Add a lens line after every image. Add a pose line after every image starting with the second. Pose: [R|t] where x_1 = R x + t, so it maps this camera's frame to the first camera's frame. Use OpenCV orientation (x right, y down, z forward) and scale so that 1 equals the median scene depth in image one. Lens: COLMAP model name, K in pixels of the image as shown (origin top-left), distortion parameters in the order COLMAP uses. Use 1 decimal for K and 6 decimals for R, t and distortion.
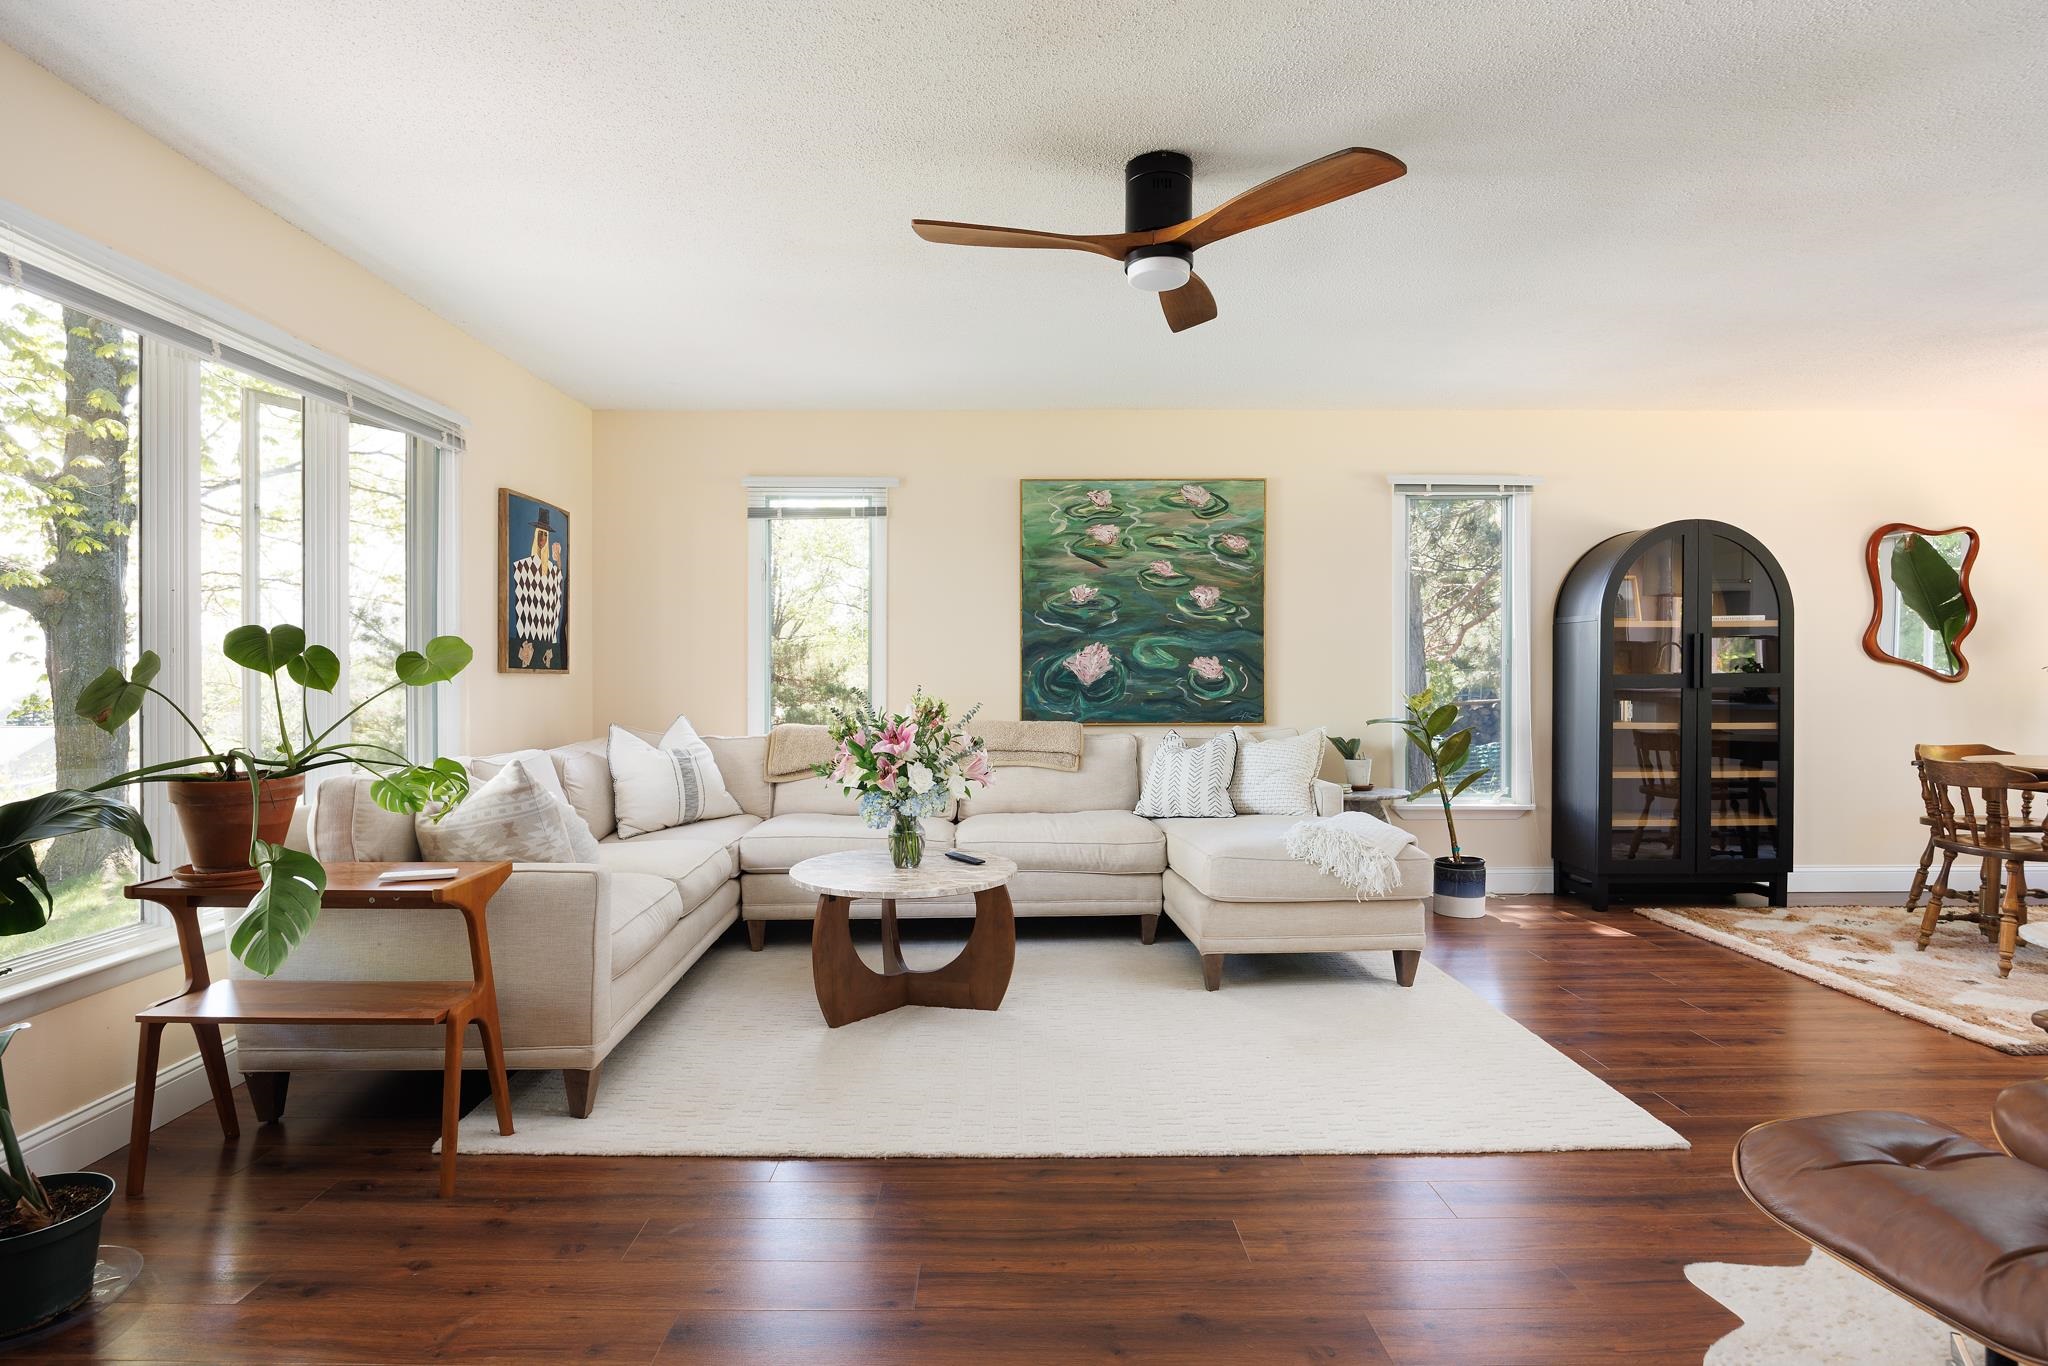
lens RADIAL K [[1031.7, 0, 1024.1], [0, 1031.7, 687.2], [0, 0, 1]] dist [-0.007441, -0.000542]
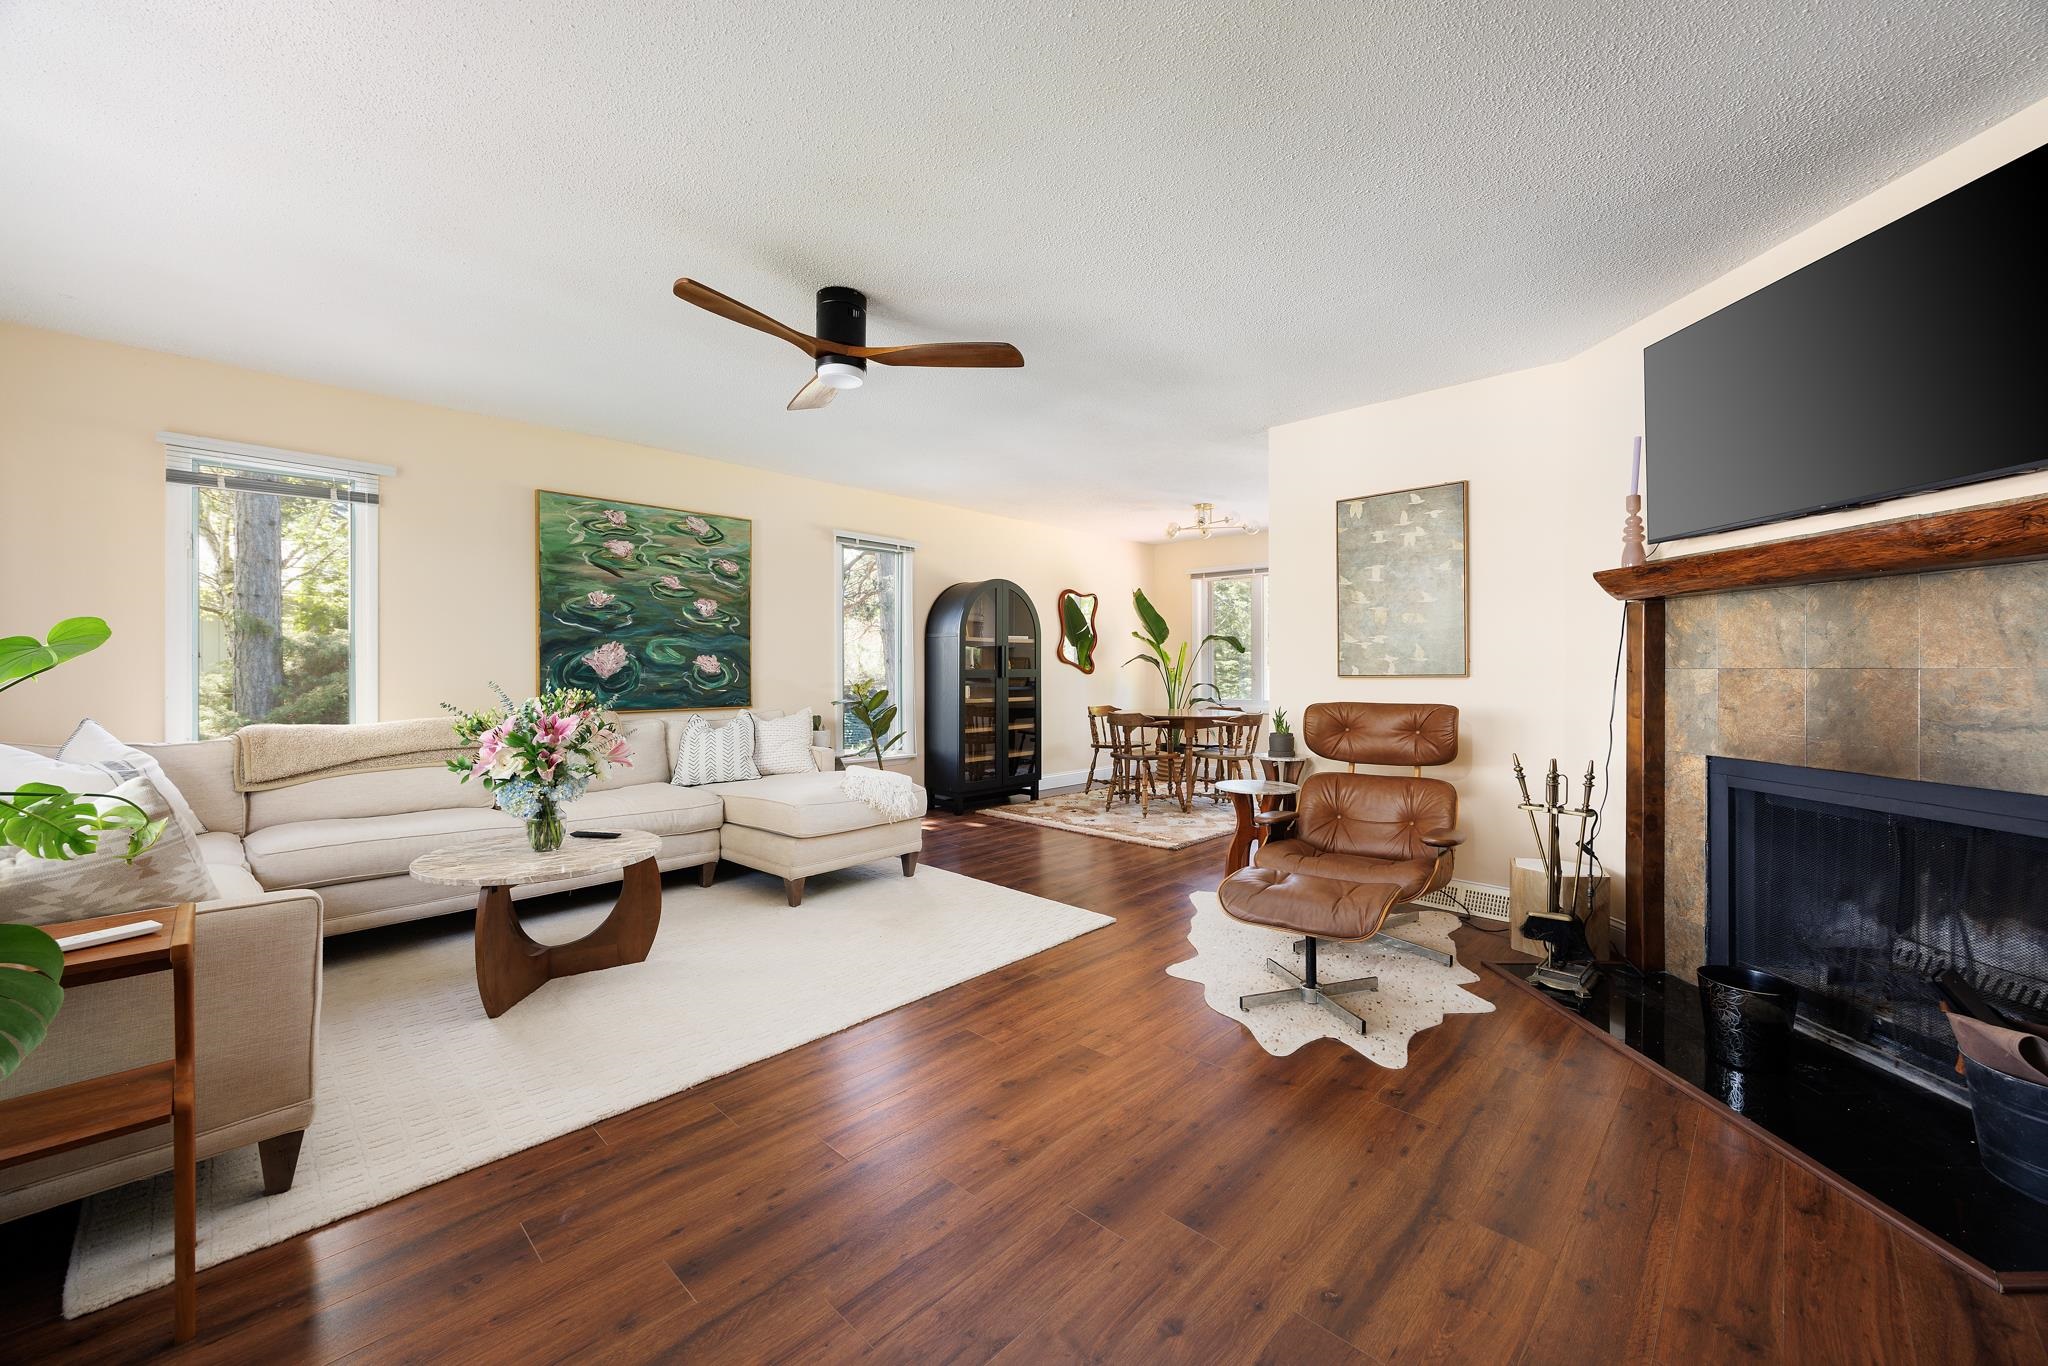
lens RADIAL K [[781.4, 0, 1037.3], [0, 781.4, 678.0], [0, 0, 1]] dist [0.001153, 0.000064]
pose [[0.693725, -0.005999, 0.720215, -0.232205], [0.005988, 0.999979, 0.002562, -0.001775], [-0.720215, 0.002535, 0.693746, 0.049770]]
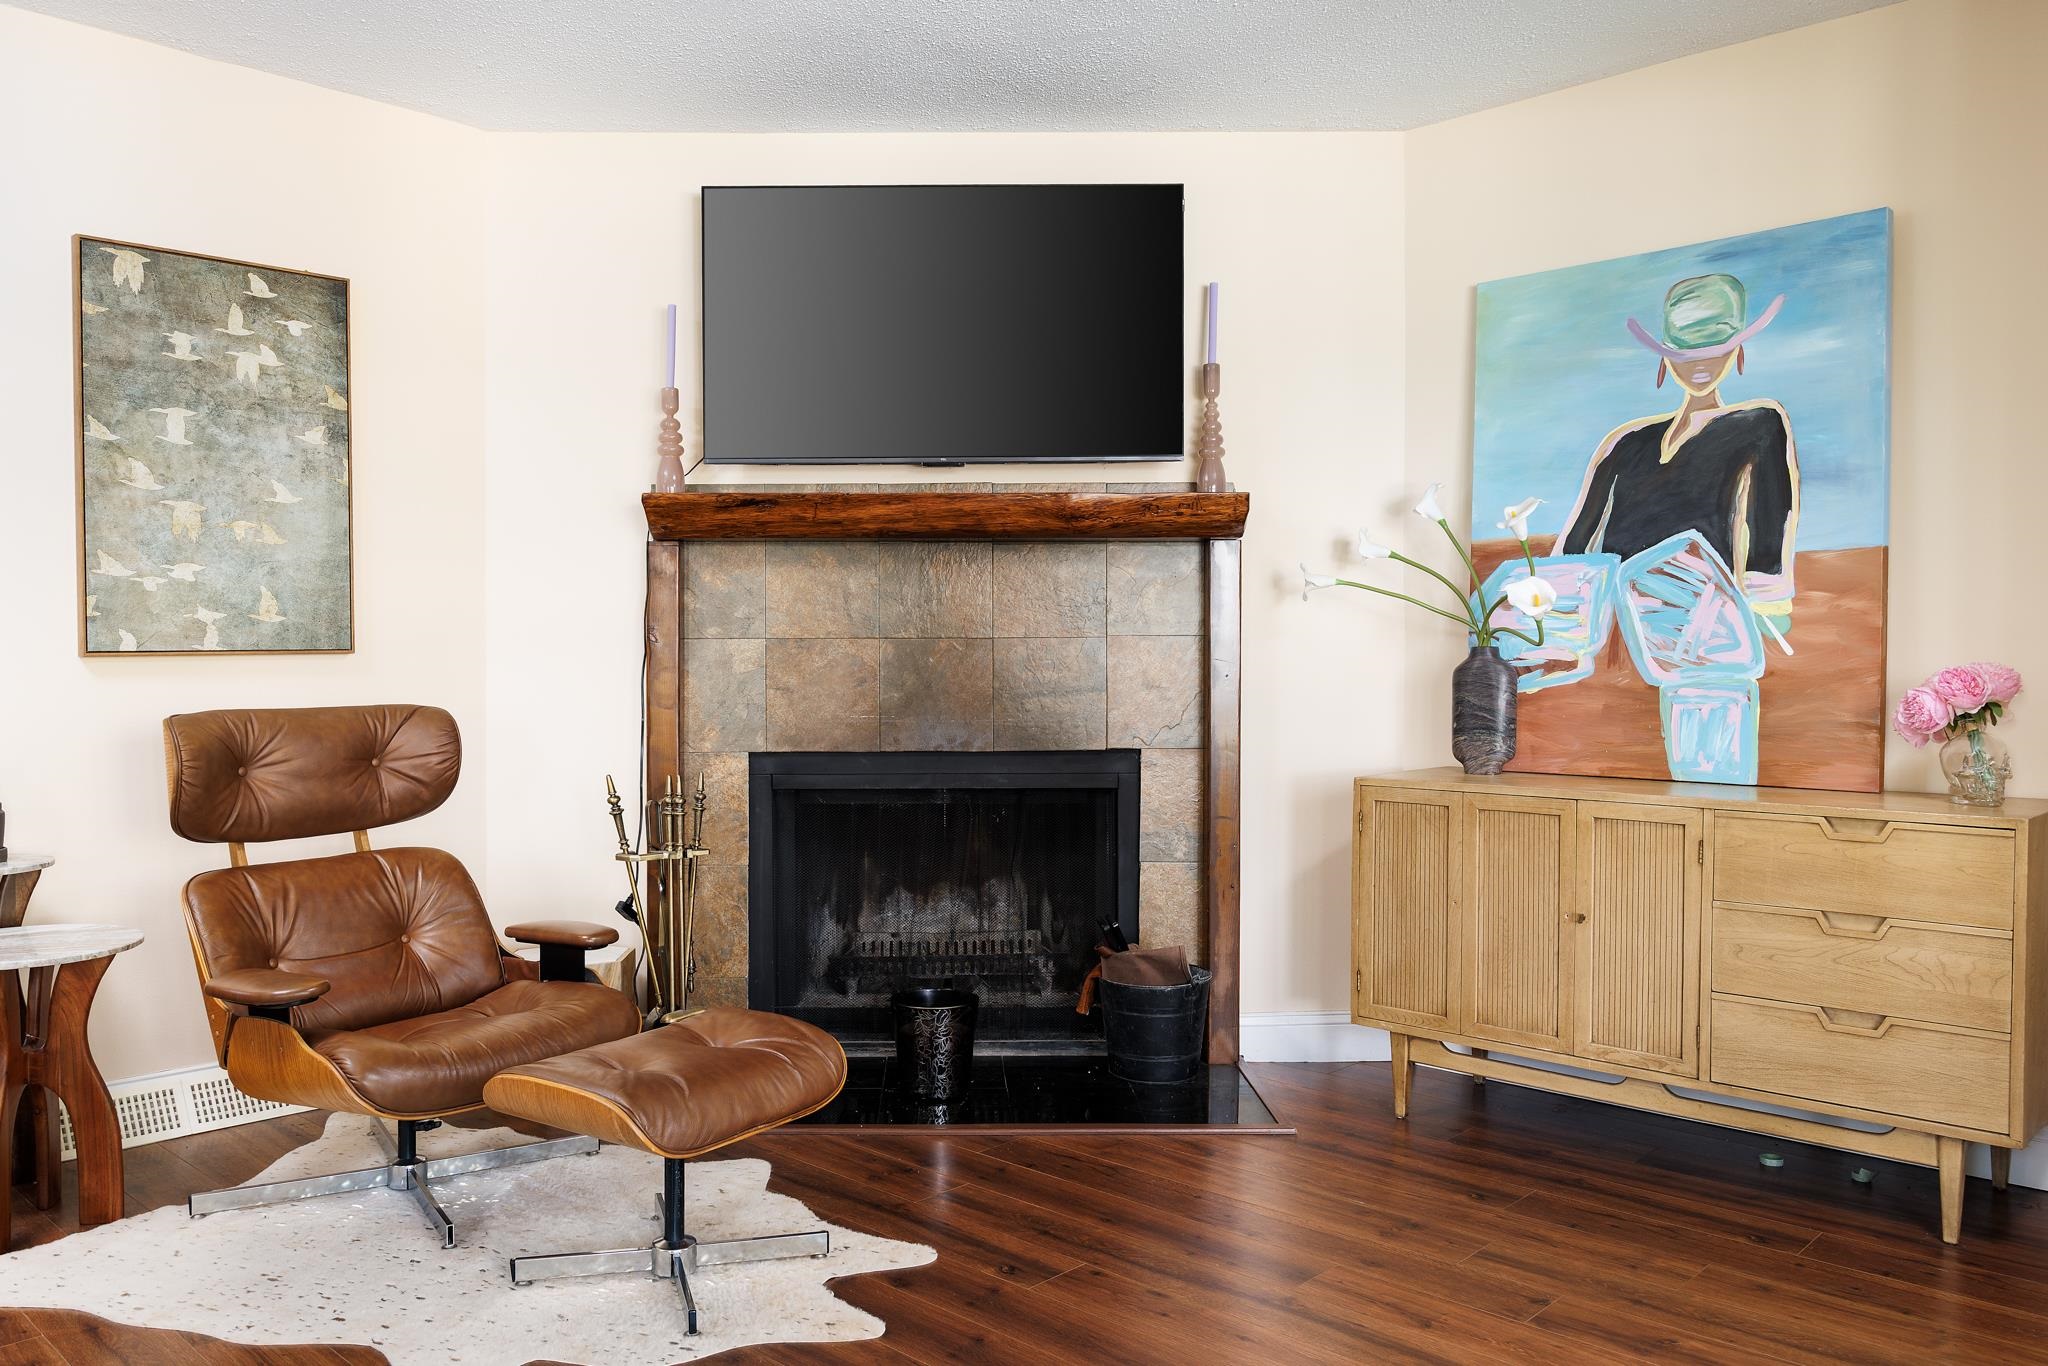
lens RADIAL K [[1519.7, 0, 948.8], [0, 1519.7, 691.6], [0, 0, 1]] dist [-0.010692, -0.002403]
pose [[-0.694173, -0.013815, 0.719675, -0.170852], [0.011084, 0.999492, 0.029877, 0.001109], [-0.719722, 0.028717, -0.693668, 0.569766]]
